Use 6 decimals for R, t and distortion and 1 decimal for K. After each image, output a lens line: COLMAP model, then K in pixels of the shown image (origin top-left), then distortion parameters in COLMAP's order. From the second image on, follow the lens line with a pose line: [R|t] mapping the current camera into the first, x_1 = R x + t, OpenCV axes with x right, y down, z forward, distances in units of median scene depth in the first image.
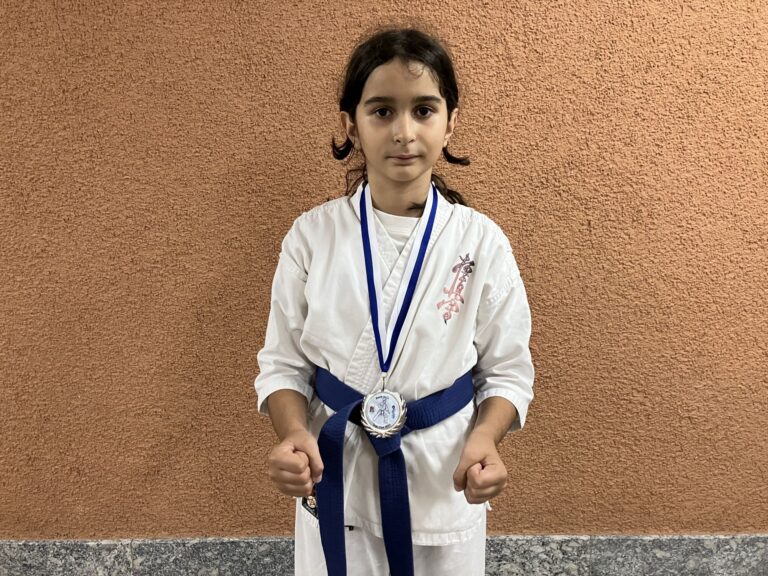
lens RADIAL K [[636.4, 0, 382.1], [0, 636.4, 289.9], [0, 0, 1]] dist [0.024403, -0.013631]
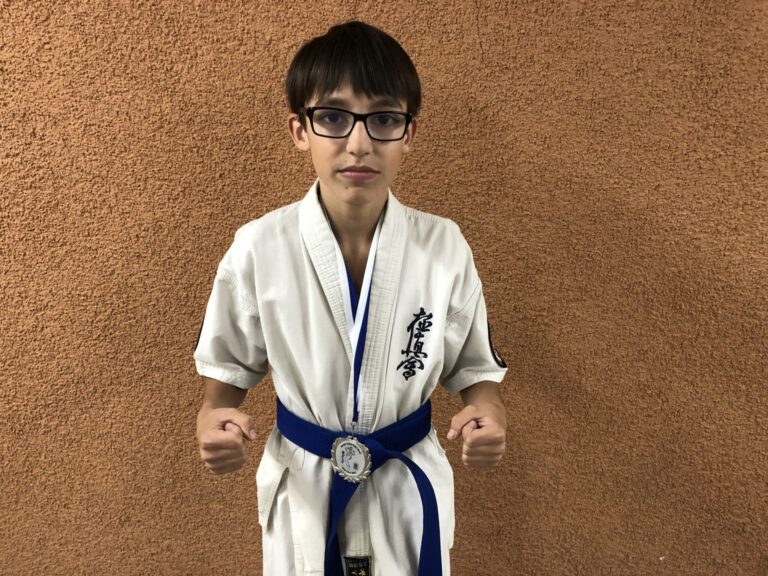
lens RADIAL K [[633.2, 0, 387.7], [0, 633.2, 291.5], [0, 0, 1]] dist [0.030609, -0.014422]
pose [[0.999750, 0.000894, 0.022328, -0.591934], [-0.003251, 0.994388, 0.105743, -0.159832], [-0.022108, -0.105789, 0.994143, 0.170908]]
